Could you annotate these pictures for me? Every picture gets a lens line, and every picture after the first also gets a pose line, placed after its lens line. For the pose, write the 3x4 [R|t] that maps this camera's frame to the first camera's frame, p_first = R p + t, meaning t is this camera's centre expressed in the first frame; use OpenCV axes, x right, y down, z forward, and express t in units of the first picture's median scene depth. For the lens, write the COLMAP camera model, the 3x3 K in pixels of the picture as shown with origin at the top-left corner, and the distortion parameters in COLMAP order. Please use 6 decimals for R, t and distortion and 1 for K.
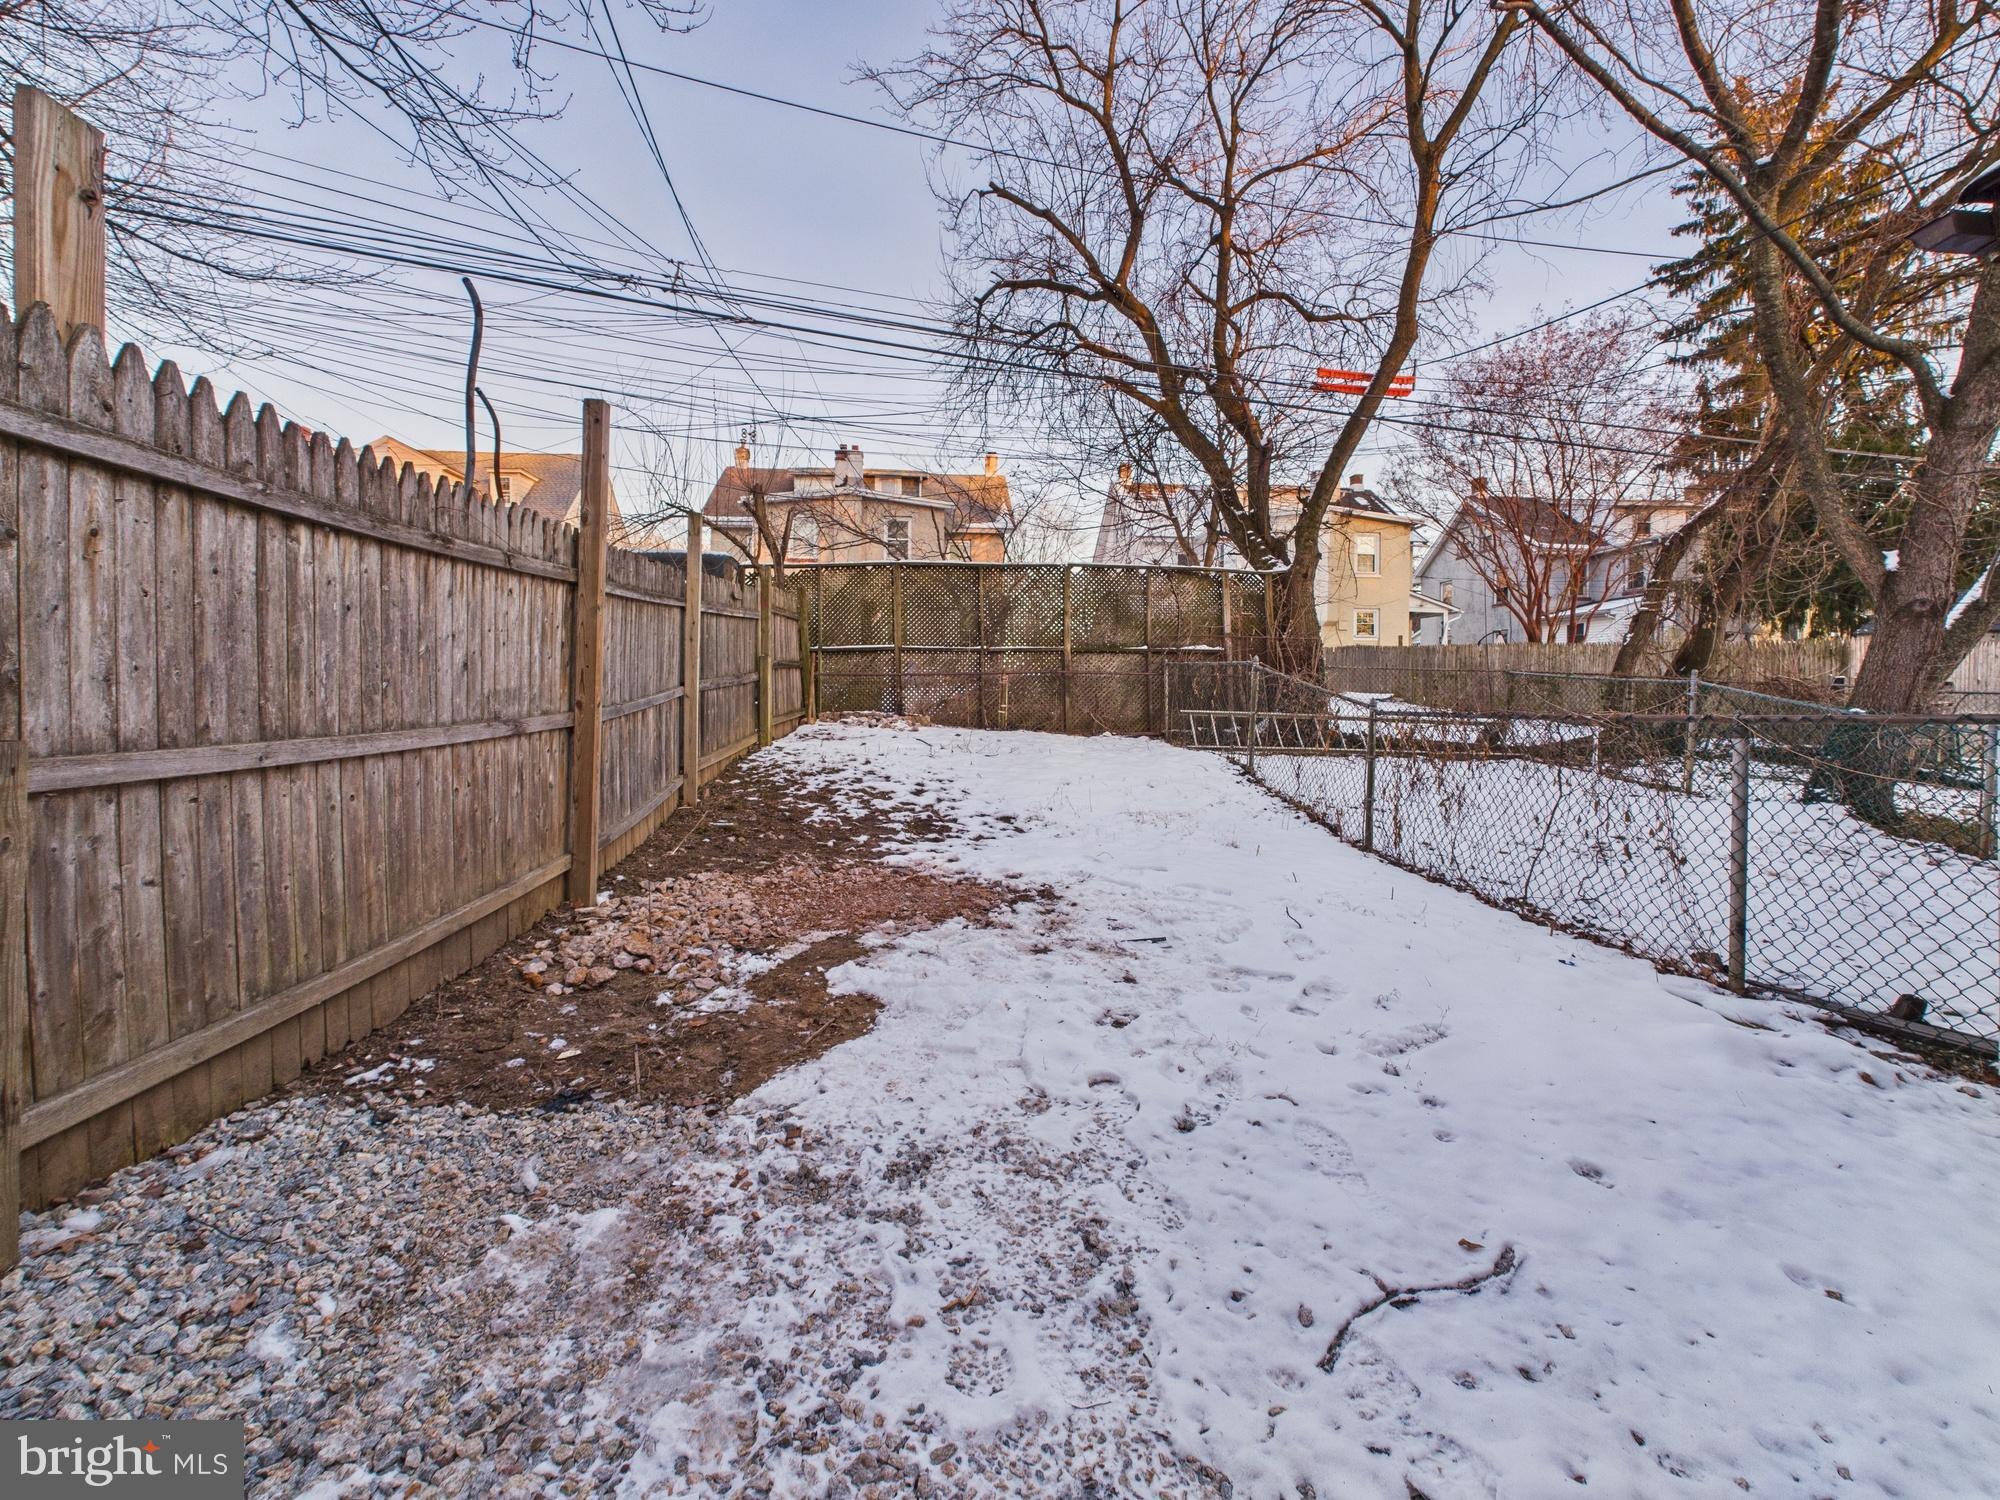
lens RADIAL K [[804.8, 0, 1004.3], [0, 804.8, 715.0], [0, 0, 1]] dist [0.000611, 0.000226]
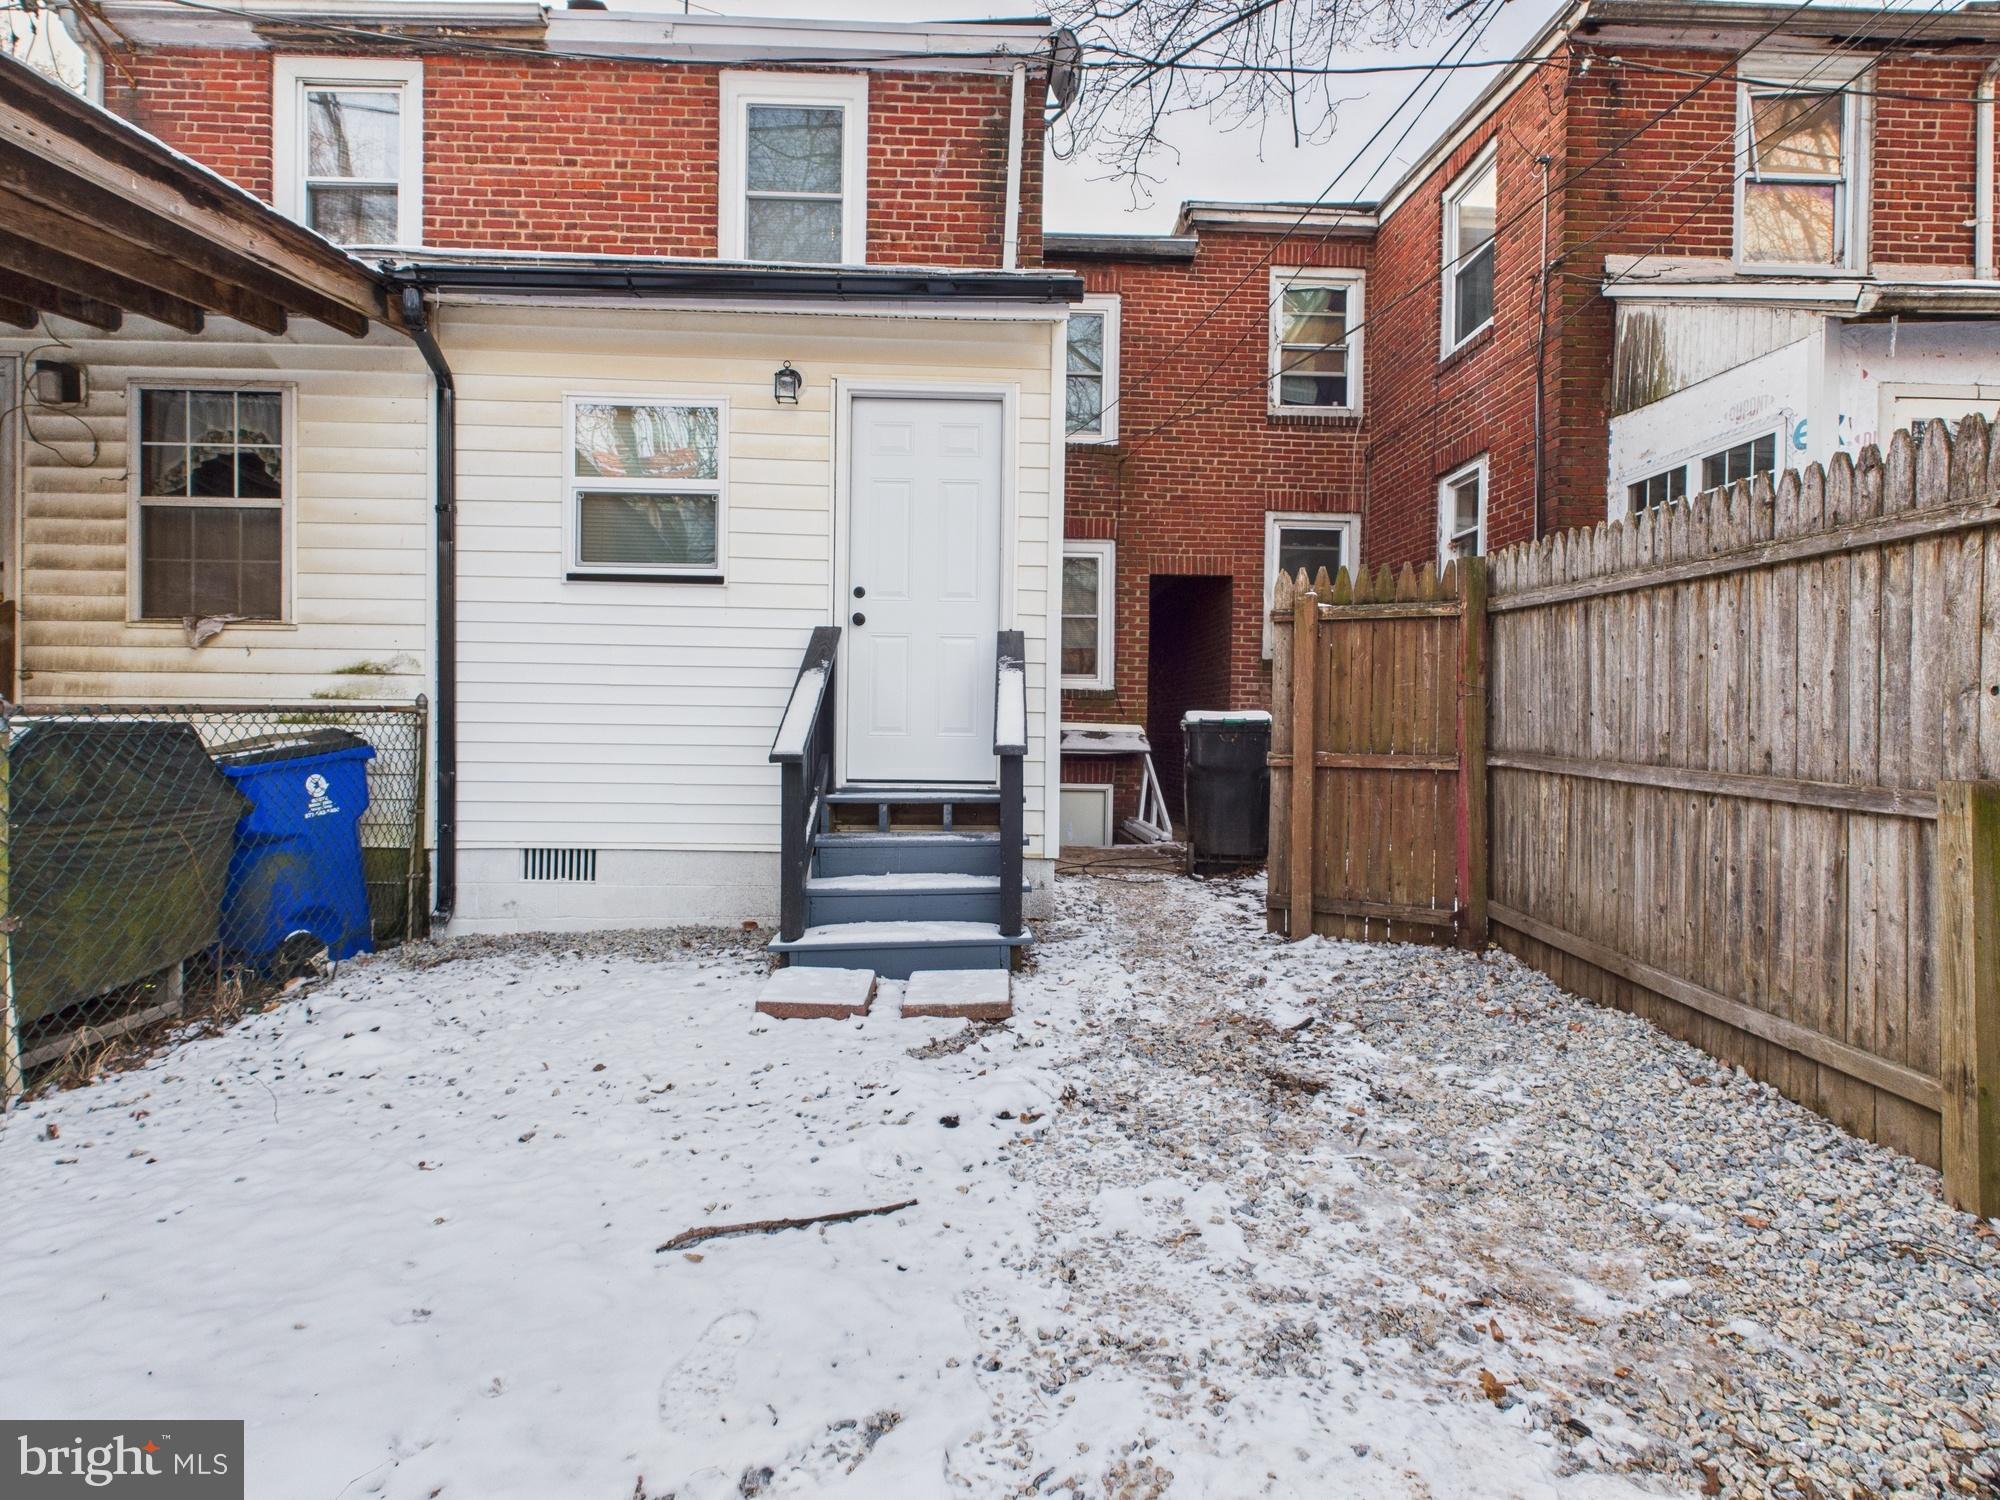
lens RADIAL K [[804.8, 0, 1004.3], [0, 804.8, 715.0], [0, 0, 1]] dist [0.000611, 0.000226]
pose [[-0.996338, -0.023389, 0.082242, 0.116012], [-0.022072, 0.999614, 0.016886, -0.050907], [-0.082605, 0.015009, -0.996469, 1.911934]]
